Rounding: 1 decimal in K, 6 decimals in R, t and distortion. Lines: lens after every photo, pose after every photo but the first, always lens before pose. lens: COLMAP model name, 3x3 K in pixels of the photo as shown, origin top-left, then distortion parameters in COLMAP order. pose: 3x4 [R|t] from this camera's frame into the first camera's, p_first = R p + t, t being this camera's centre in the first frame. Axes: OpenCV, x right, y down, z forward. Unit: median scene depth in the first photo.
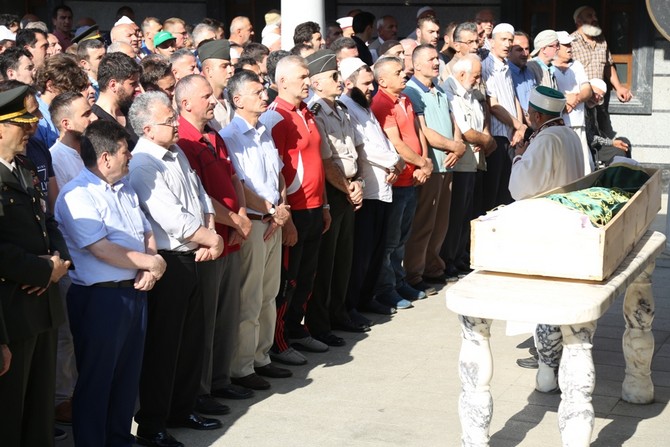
lens RADIAL K [[1585.2, 0, 335.0], [0, 1585.2, 223.5], [0, 0, 1]] dist [0.765505, 0.052082]
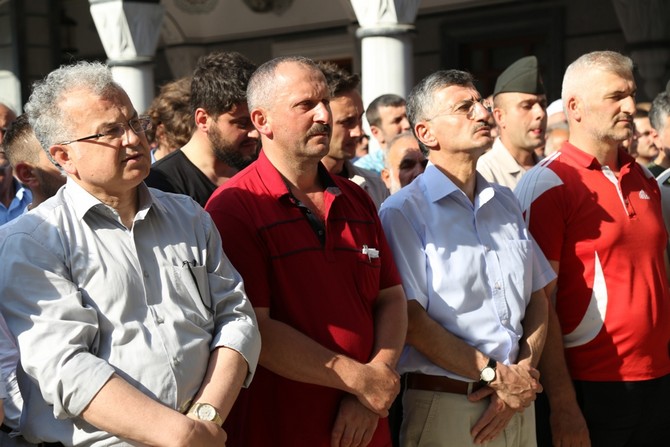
lens RADIAL K [[1379.7, 0, 335.3], [0, 1379.7, 247.8], [0, 0, 1]] dist [0.239266, -0.058404]
pose [[0.875438, 0.003437, -0.483318, 0.107084], [-0.065227, 0.991667, -0.111095, 0.002824], [0.478909, 0.128782, 0.868367, 0.628754]]
